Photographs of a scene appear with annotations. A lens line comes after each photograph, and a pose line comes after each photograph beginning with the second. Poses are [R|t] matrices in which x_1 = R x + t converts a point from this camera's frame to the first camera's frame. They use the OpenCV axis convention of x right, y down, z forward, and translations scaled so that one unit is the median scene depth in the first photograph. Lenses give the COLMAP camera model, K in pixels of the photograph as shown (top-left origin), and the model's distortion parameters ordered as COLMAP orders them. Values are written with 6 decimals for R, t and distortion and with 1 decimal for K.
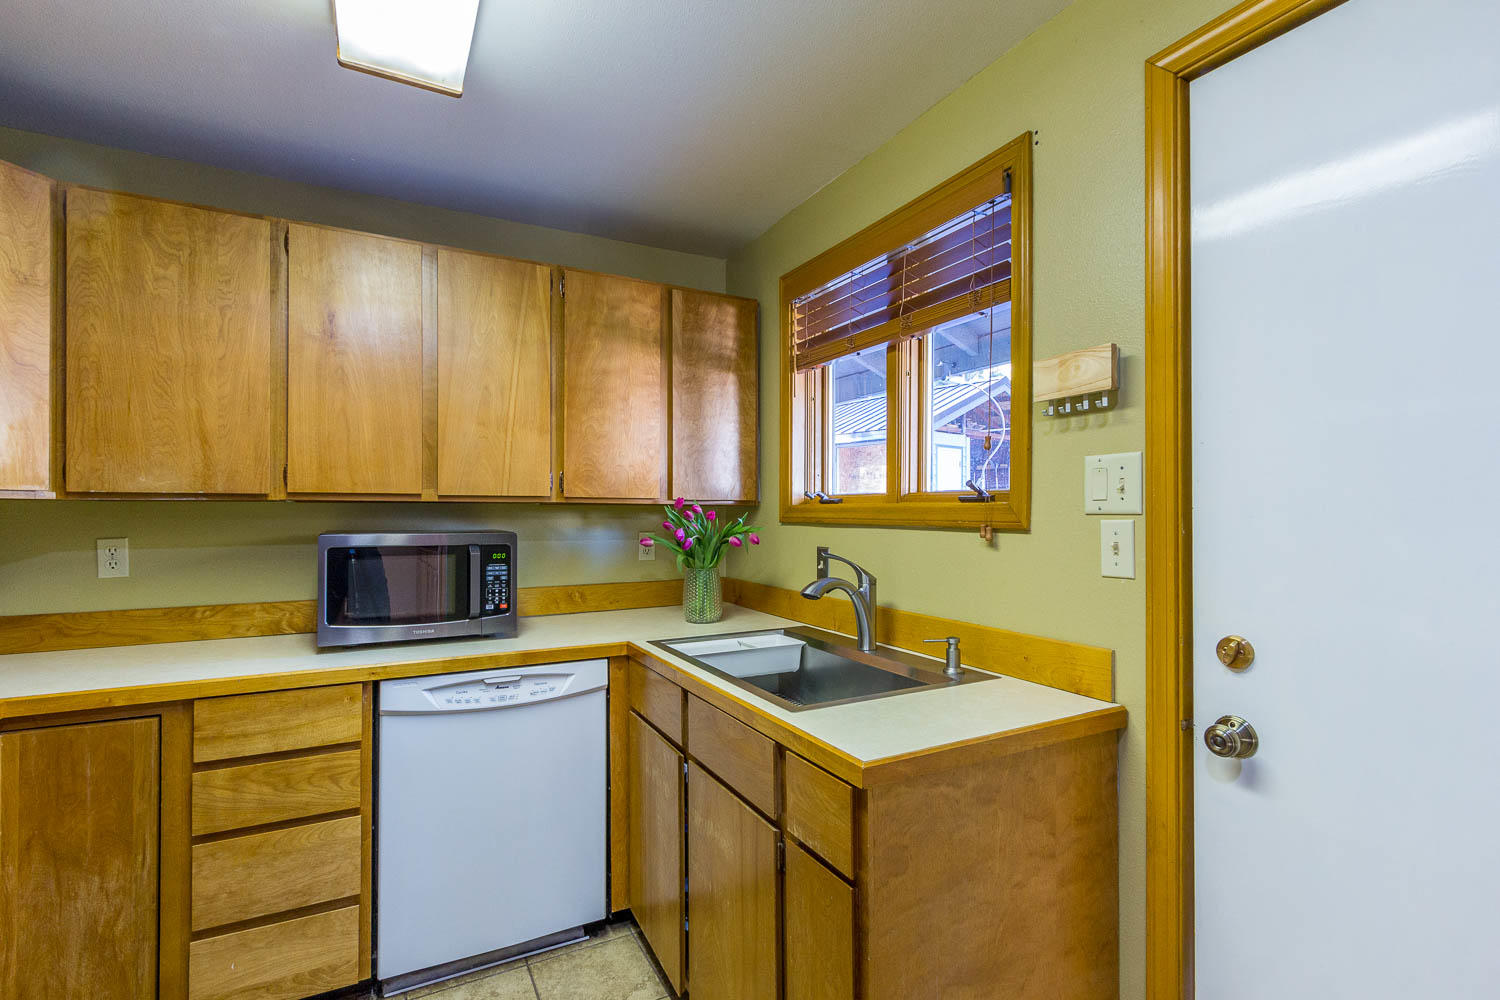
lens RADIAL K [[706.8, 0, 738.9], [0, 706.8, 507.1], [0, 0, 1]] dist [-0.001341, -0.000321]
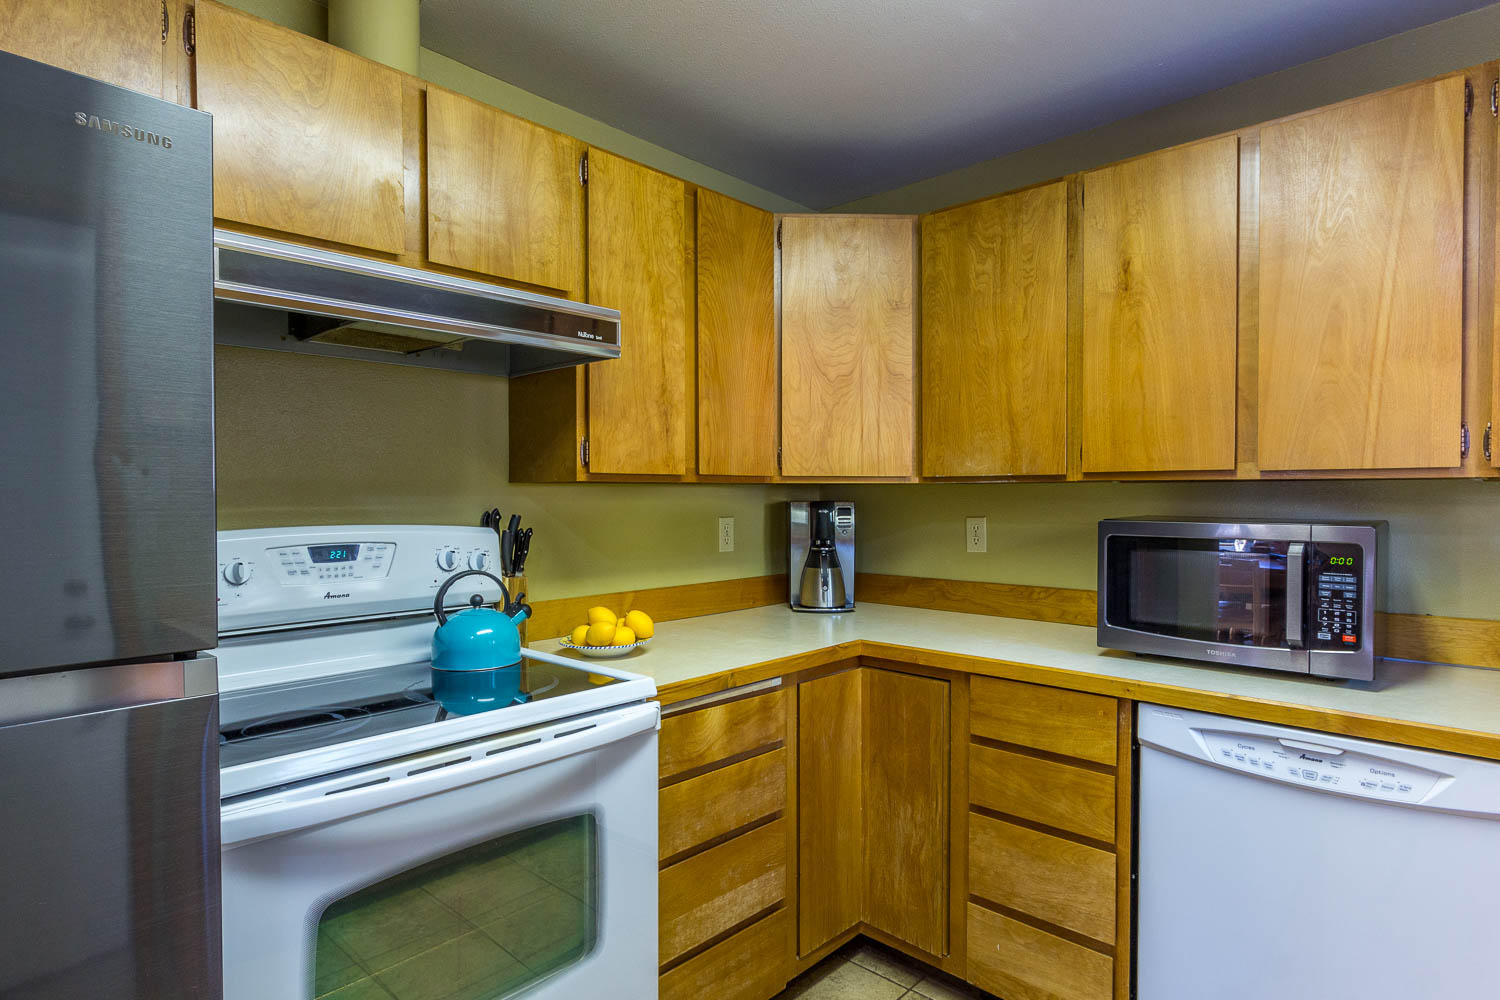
lens RADIAL K [[790.2, 0, 751.5], [0, 790.2, 507.1], [0, 0, 1]] dist [-0.001631, -0.000755]
pose [[0.328937, 0.016605, -0.944206, 0.193157], [0.007392, 0.999770, 0.020157, 0.000195], [0.944323, -0.013609, 0.328738, 0.272137]]
